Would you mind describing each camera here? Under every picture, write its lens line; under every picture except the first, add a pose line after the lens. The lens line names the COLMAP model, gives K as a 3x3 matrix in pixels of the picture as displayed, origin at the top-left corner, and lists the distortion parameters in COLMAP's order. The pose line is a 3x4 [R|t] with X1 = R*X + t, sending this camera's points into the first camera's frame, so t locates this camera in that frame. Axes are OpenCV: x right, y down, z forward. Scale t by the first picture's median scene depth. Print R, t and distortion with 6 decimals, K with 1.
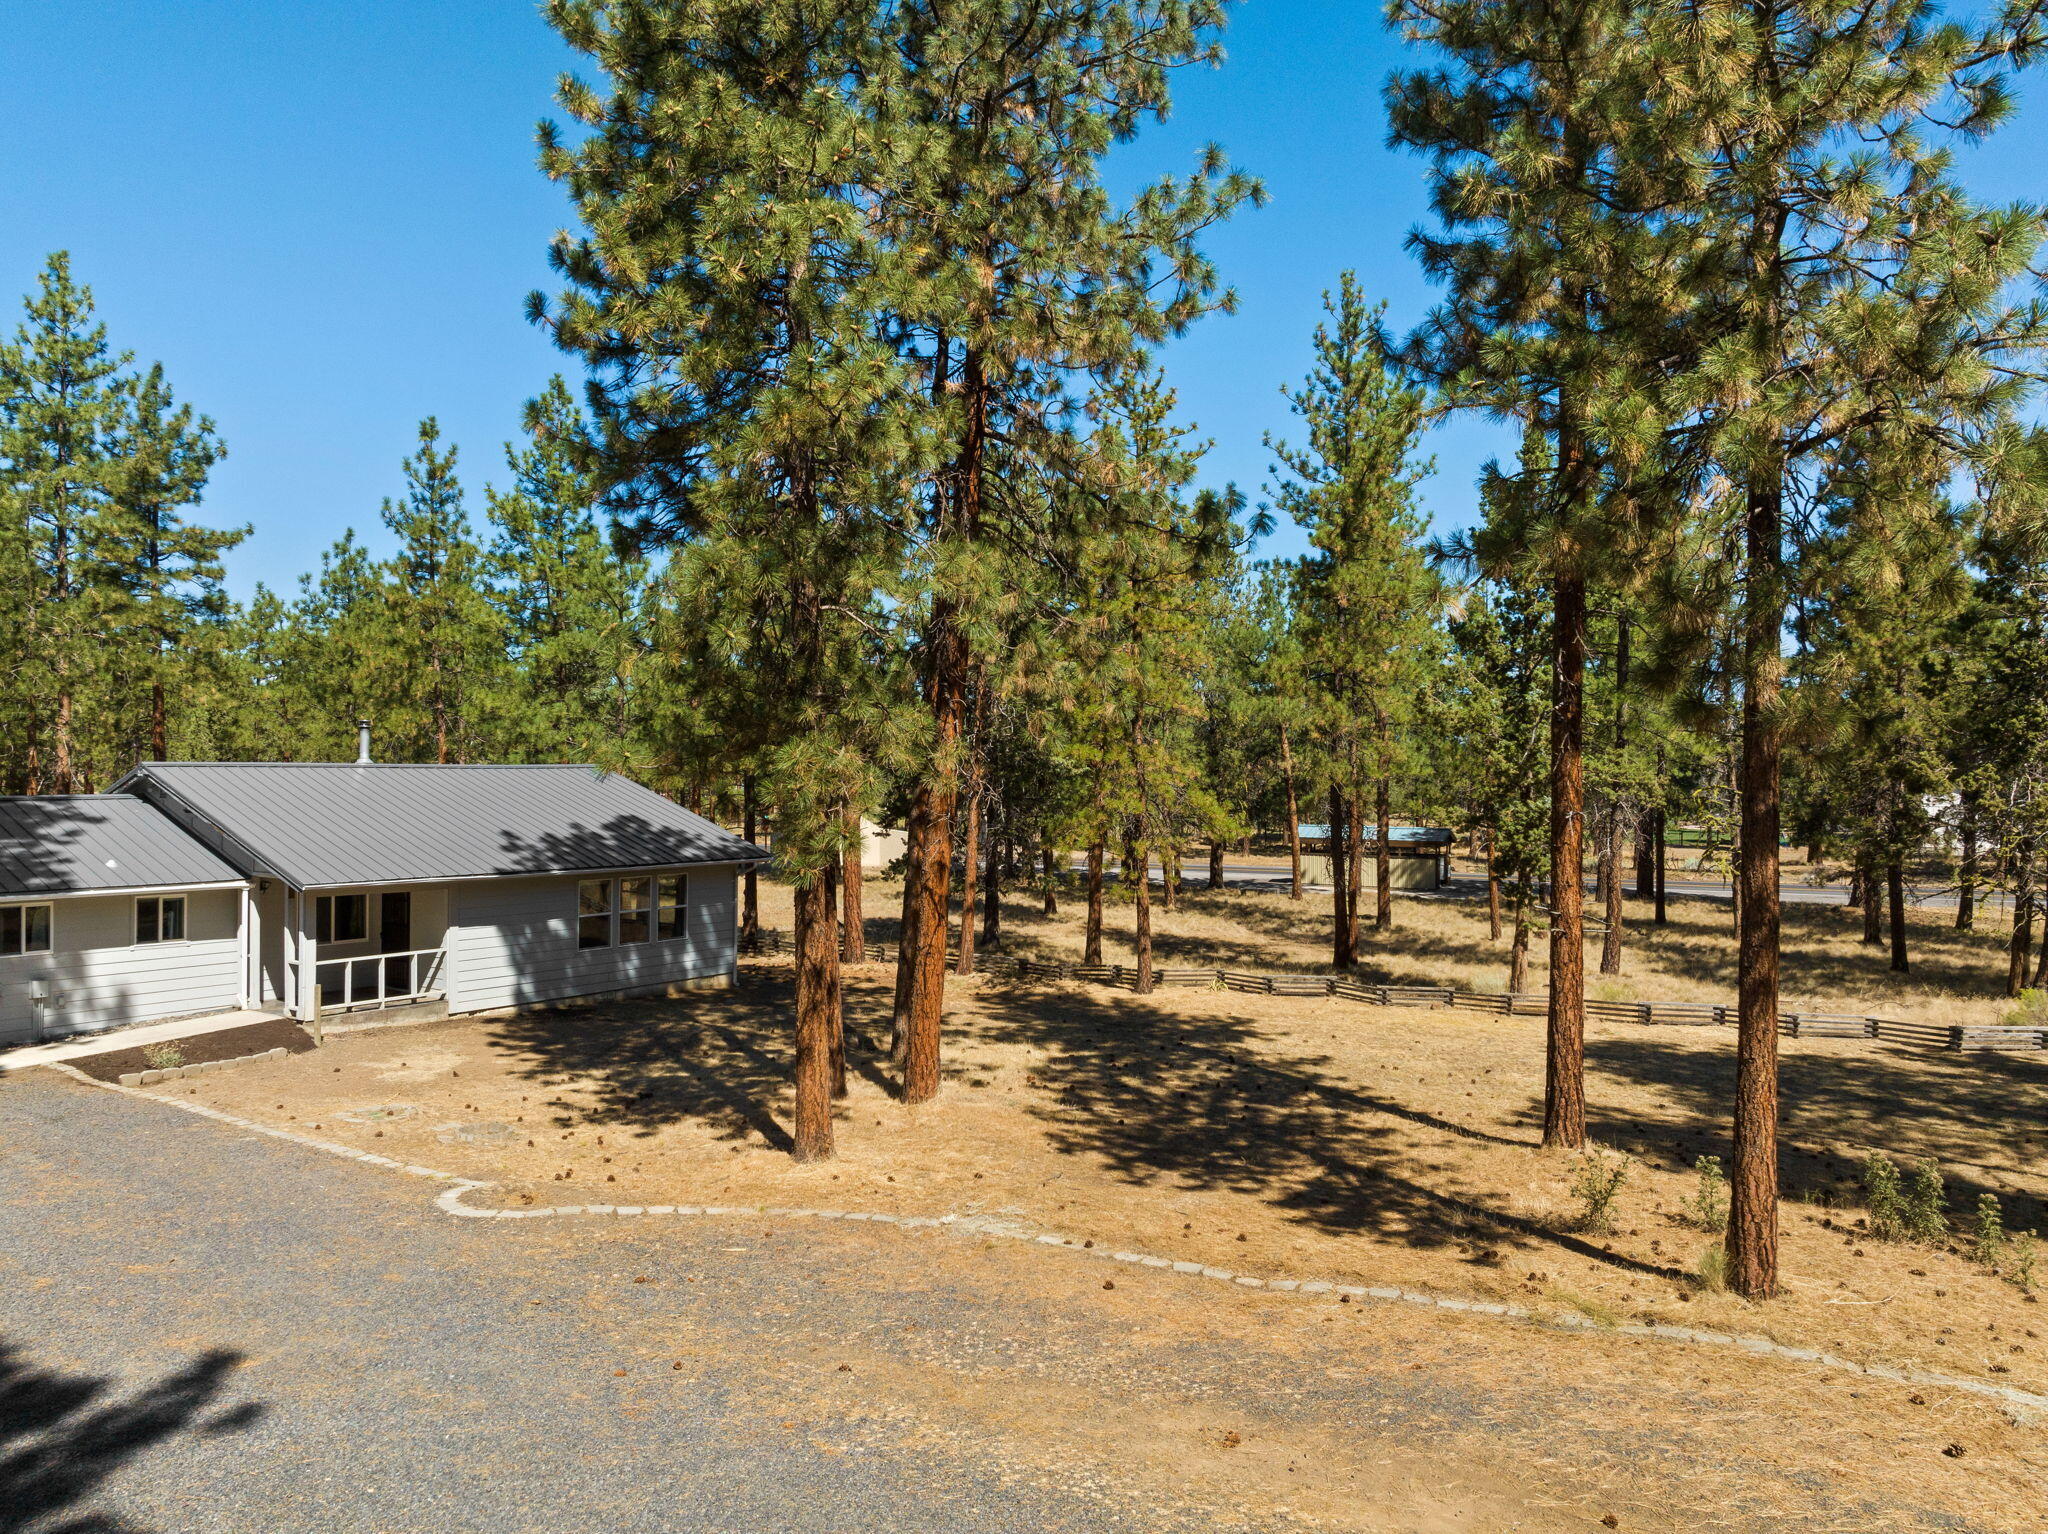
lens RADIAL K [[1449.1, 0, 1024.8], [0, 1449.1, 759.4], [0, 0, 1]] dist [-0.033578, 0.008468]
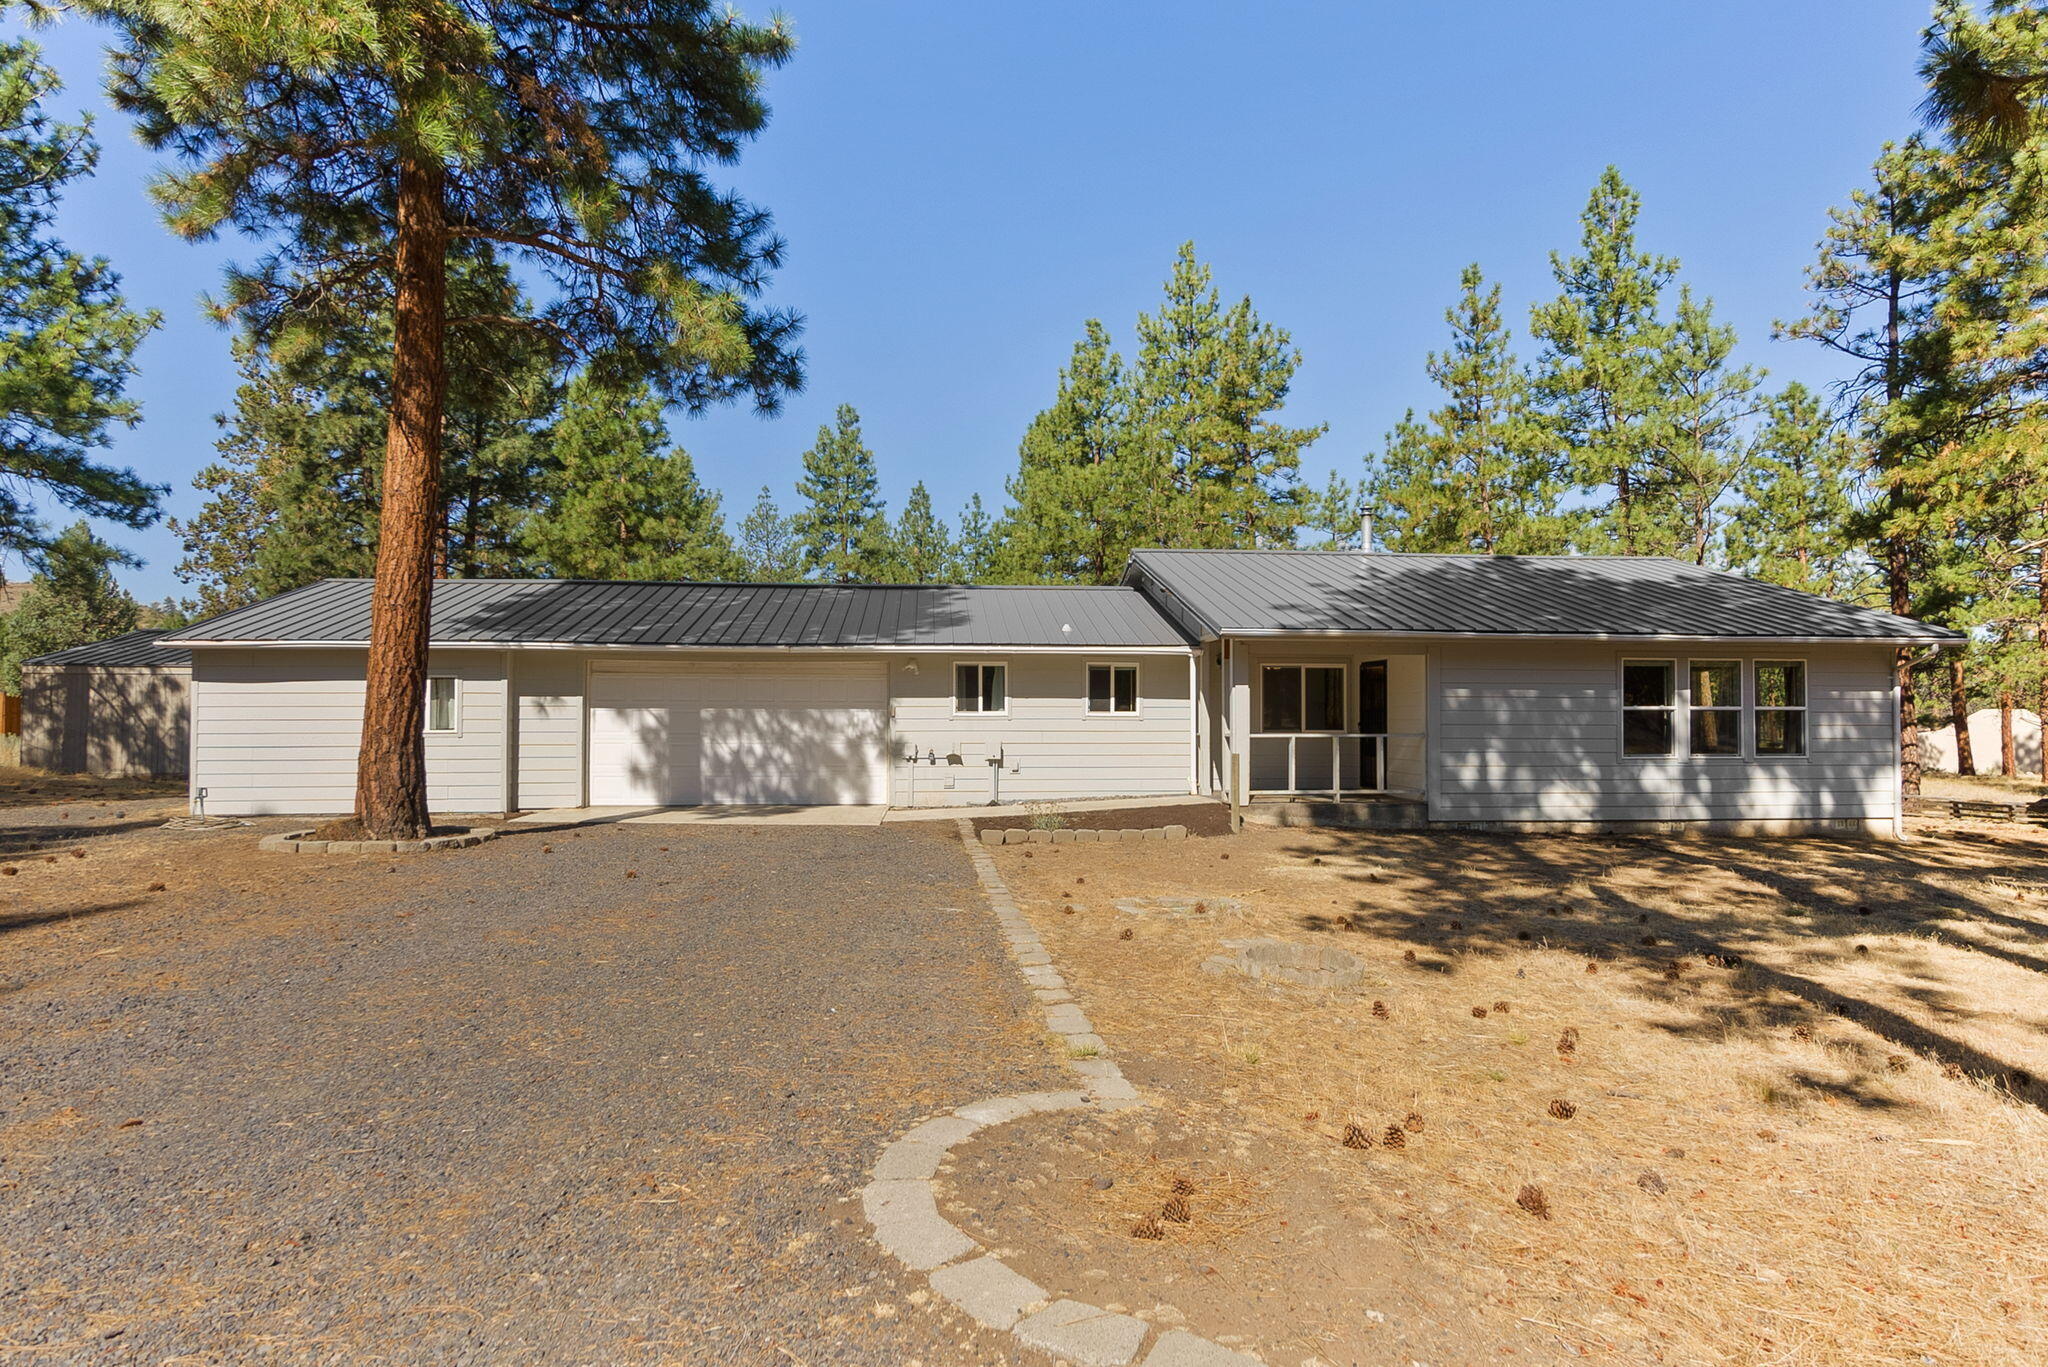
lens RADIAL K [[1010.3, 0, 1024.4], [0, 1010.3, 699.0], [0, 0, 1]] dist [-0.003108, 0.001429]
pose [[0.636195, -0.024897, -0.771127, -0.080055], [0.010829, 0.999669, -0.023342, 0.080408], [0.771453, 0.006499, 0.636254, 0.324247]]
